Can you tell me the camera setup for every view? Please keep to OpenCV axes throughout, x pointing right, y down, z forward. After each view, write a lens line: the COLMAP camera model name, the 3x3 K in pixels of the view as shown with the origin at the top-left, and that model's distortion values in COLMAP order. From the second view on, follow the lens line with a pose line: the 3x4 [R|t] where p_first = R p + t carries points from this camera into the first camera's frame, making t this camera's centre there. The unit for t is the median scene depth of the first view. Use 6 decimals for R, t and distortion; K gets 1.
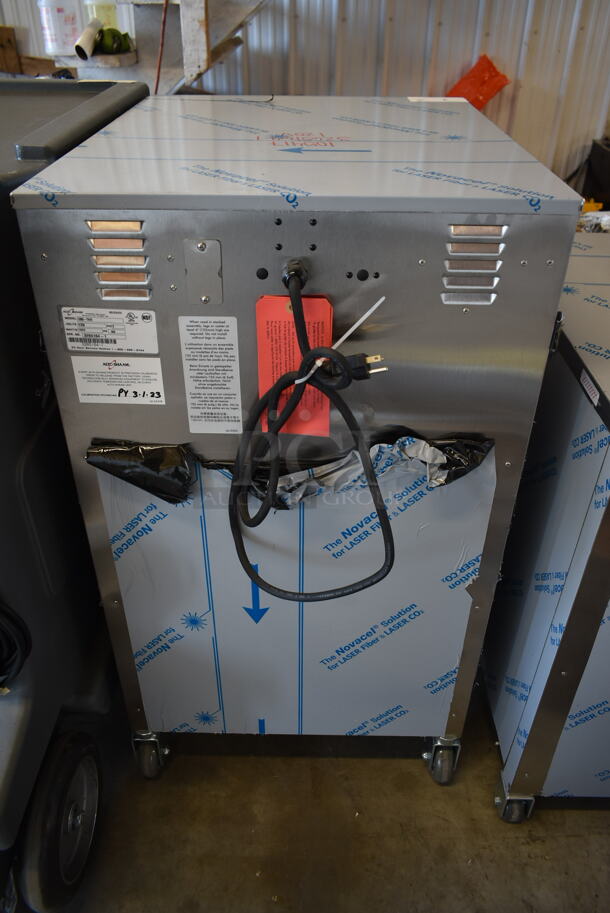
lens RADIAL K [[705.1, 0, 305.0], [0, 705.1, 455.5], [0, 0, 1]] dist [-0.024843, 0.015049]
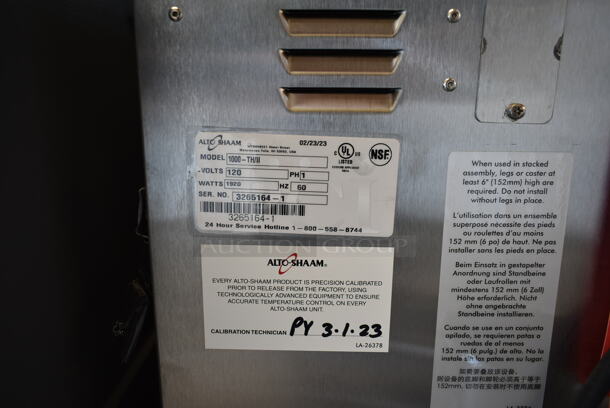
lens RADIAL K [[471.1, 0, 303.7], [0, 471.1, 203.6], [0, 0, 1]] dist [-0.024843, 0.015049]
pose [[0.999957, -0.004920, 0.007862, -0.266857], [0.007481, 0.928927, -0.370188, -0.050850], [-0.005482, 0.370231, 0.928924, 0.699426]]
